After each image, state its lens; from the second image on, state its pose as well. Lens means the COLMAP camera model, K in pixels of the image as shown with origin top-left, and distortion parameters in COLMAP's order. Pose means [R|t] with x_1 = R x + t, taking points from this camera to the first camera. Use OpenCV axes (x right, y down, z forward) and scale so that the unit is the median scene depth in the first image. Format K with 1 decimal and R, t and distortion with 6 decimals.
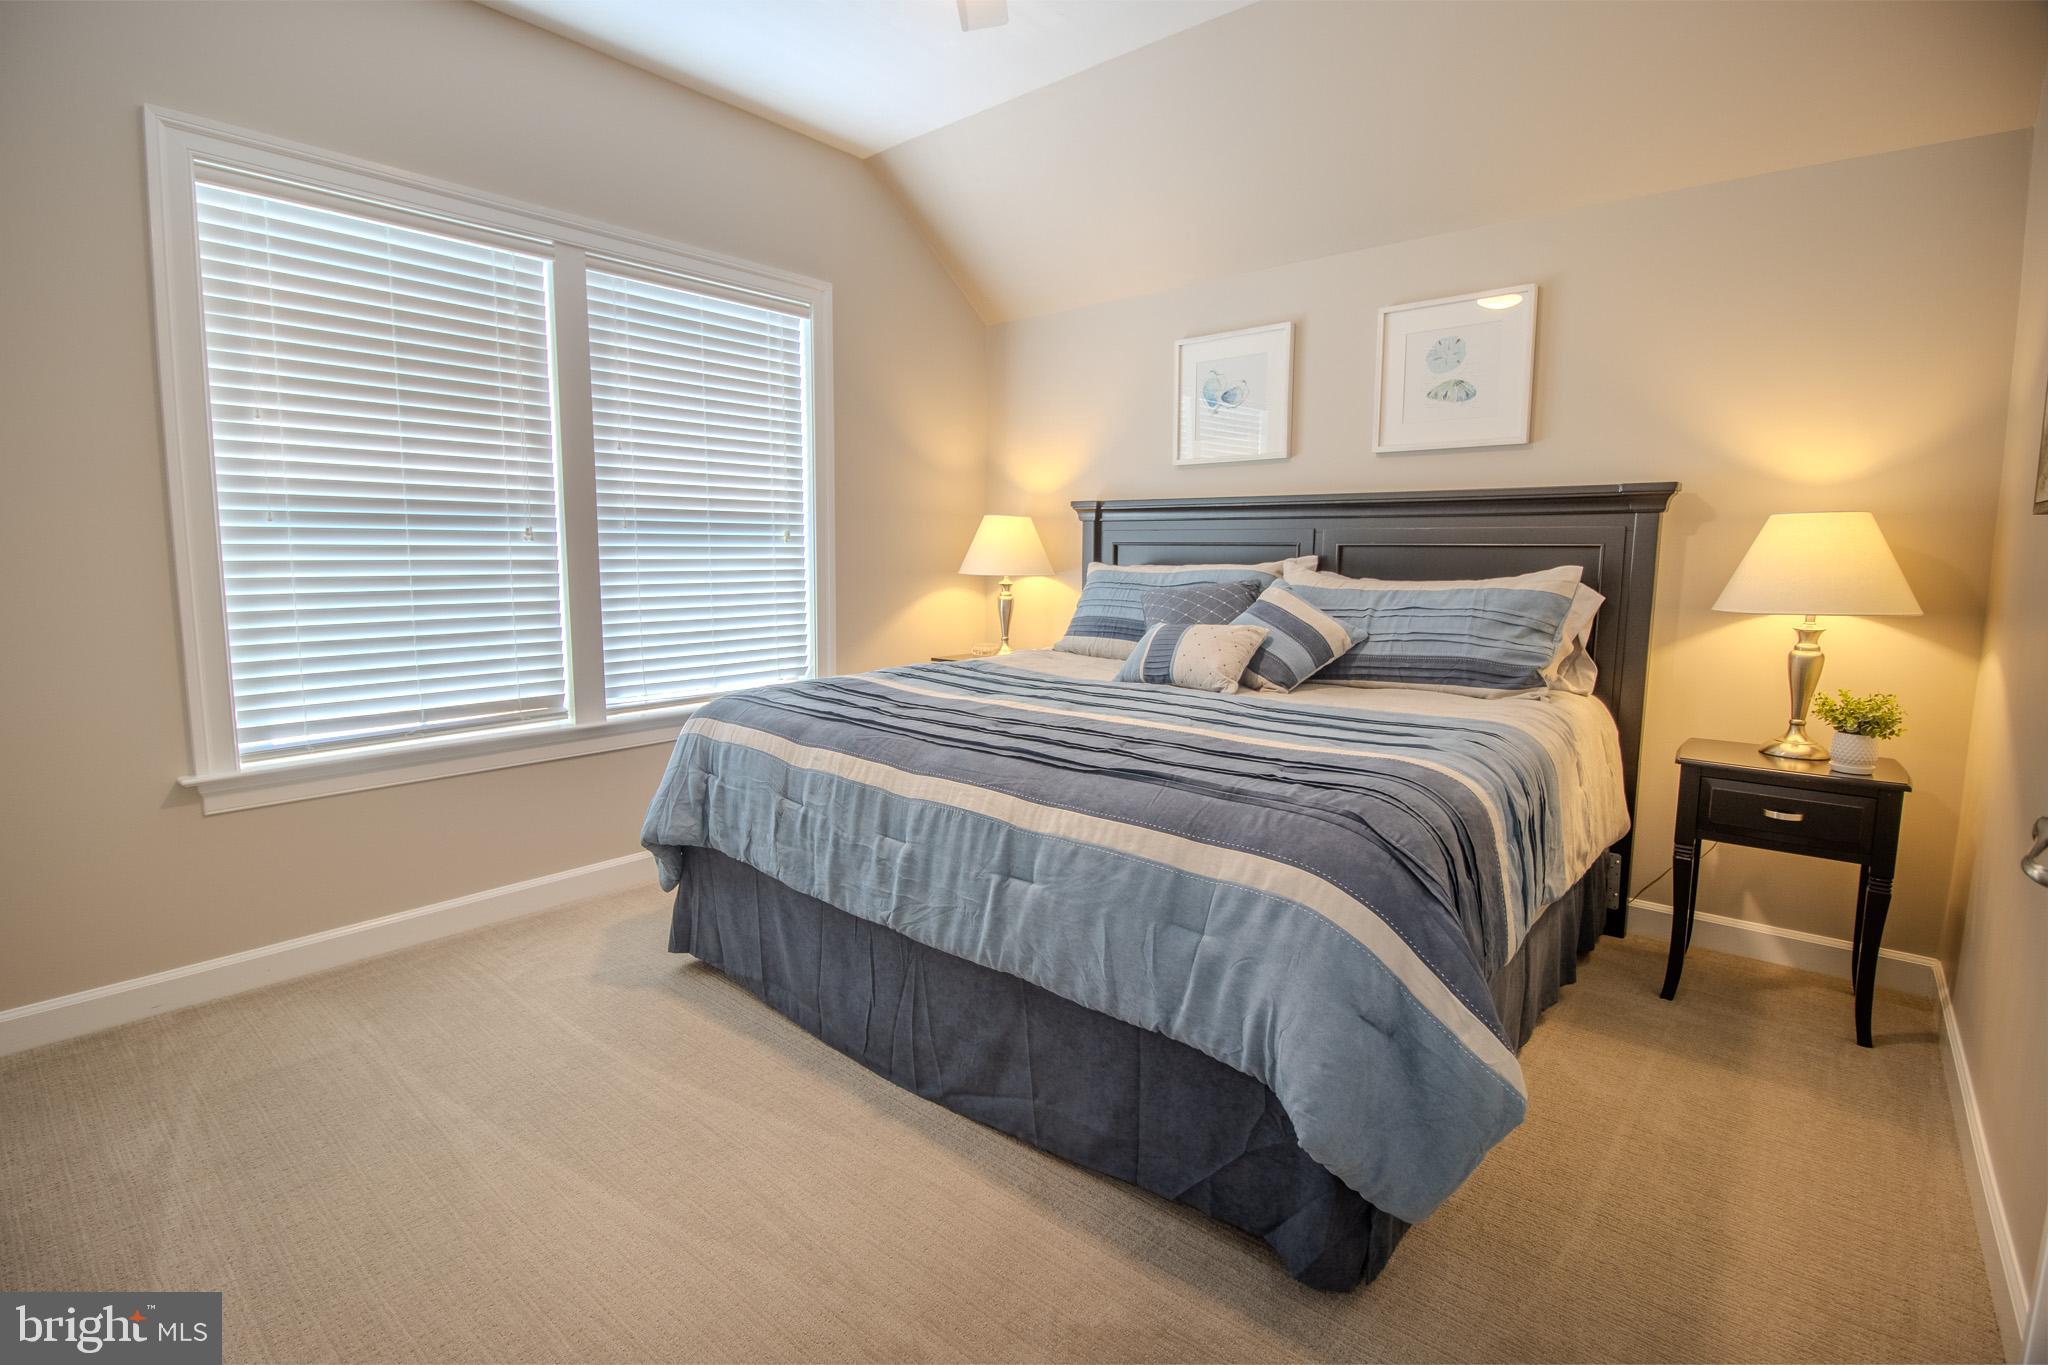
lens RADIAL K [[996.6, 0, 982.9], [0, 996.6, 682.3], [0, 0, 1]] dist [-0.004755, -0.003742]
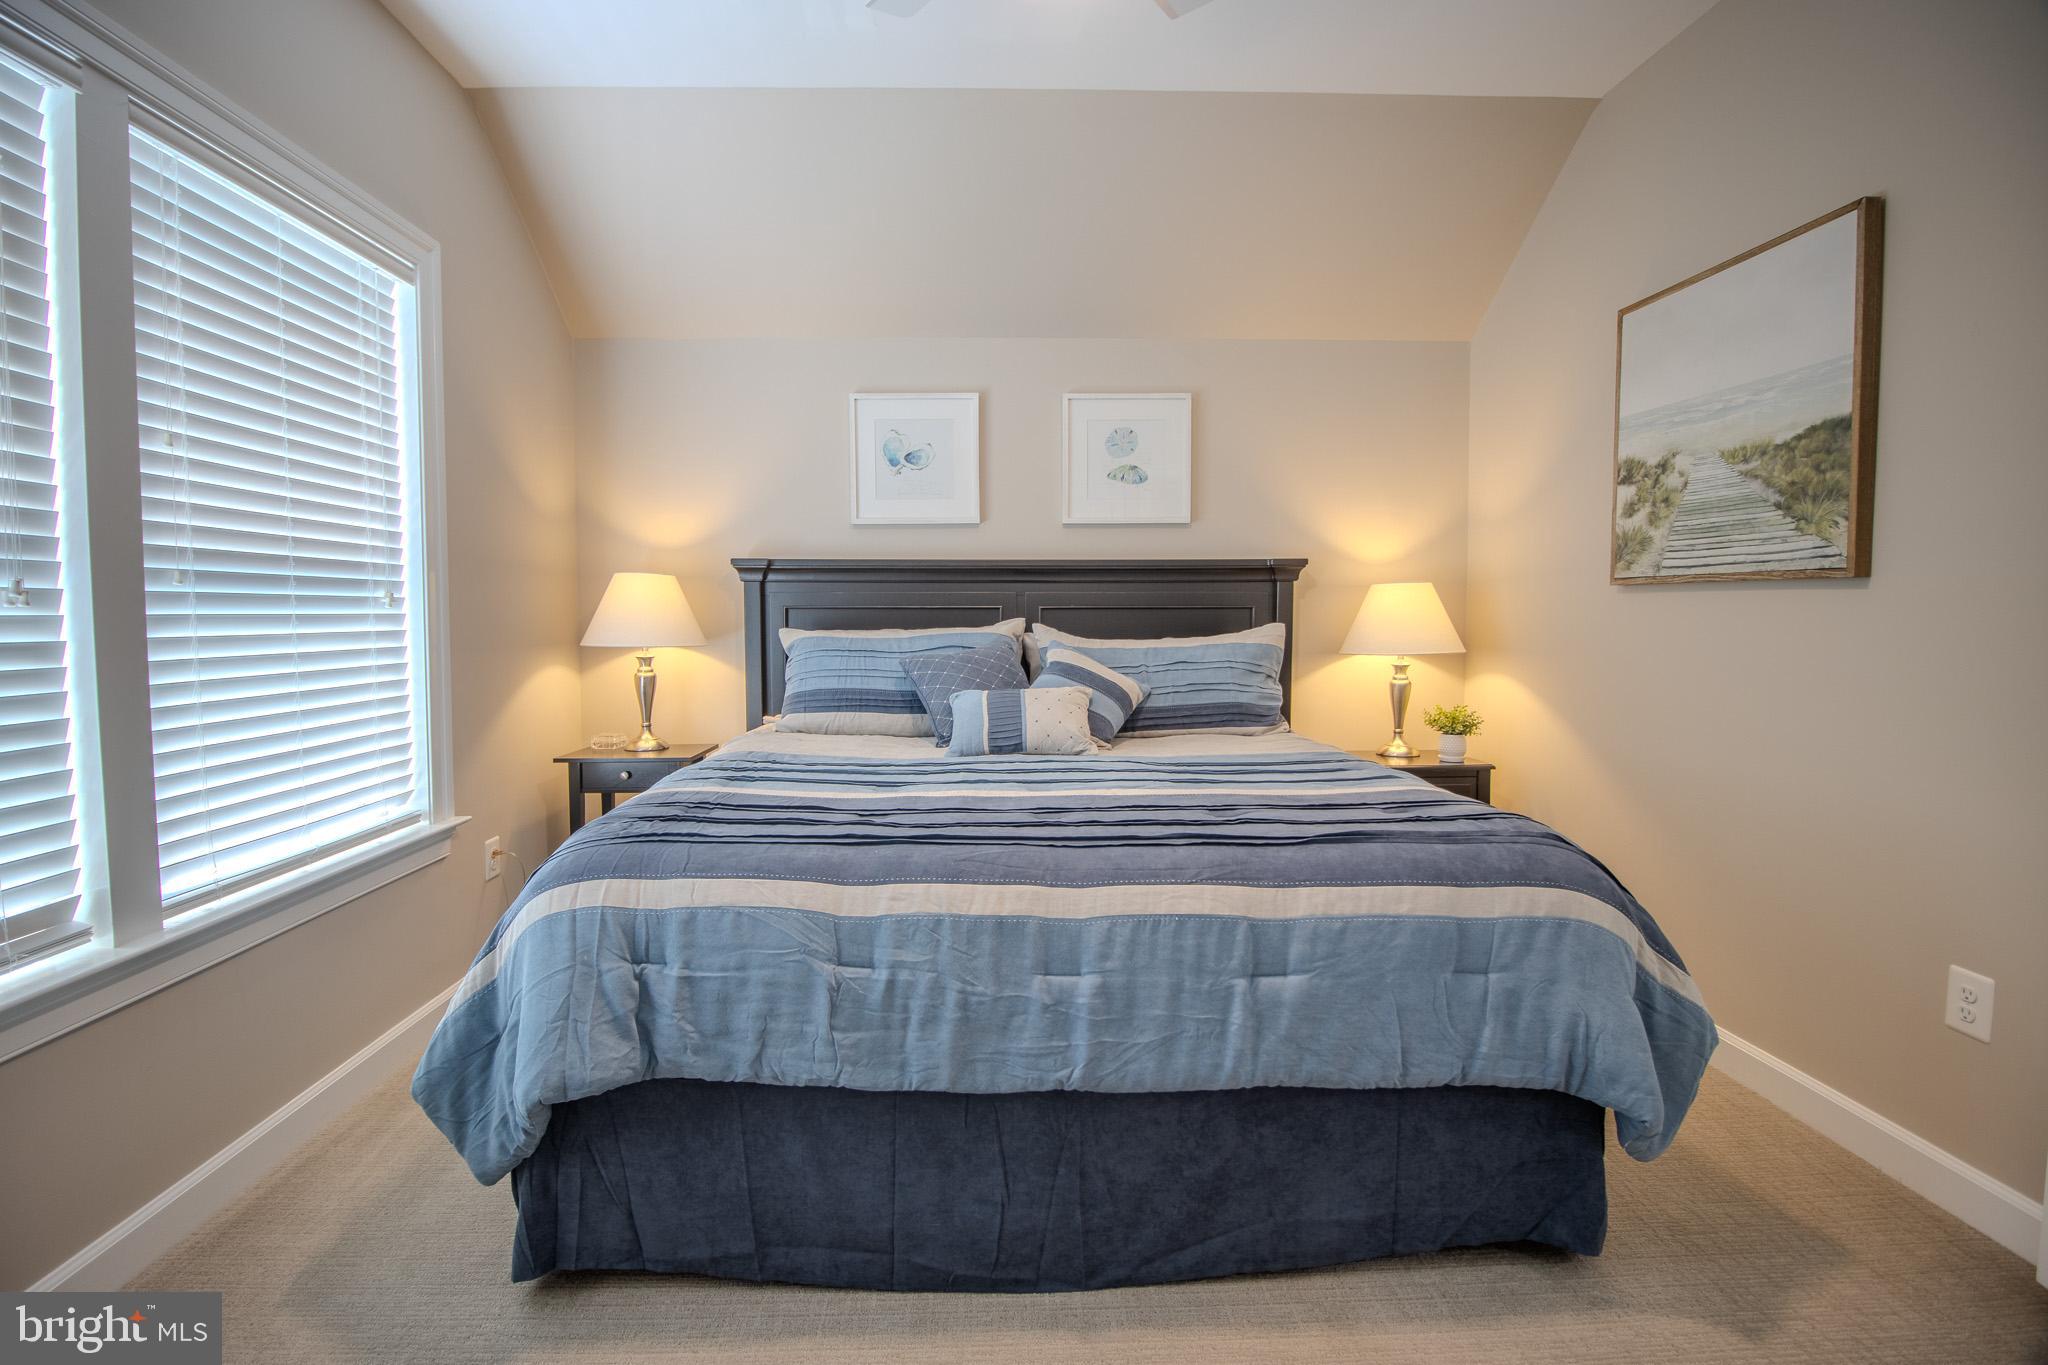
lens RADIAL K [[996.6, 0, 1016.1], [0, 996.6, 671.7], [0, 0, 1]] dist [-0.004755, -0.003742]
pose [[0.715246, -0.048485, 0.697189, -0.485705], [0.099242, 0.994528, -0.032650, -0.045494], [-0.691791, 0.092543, 0.716143, 0.318632]]
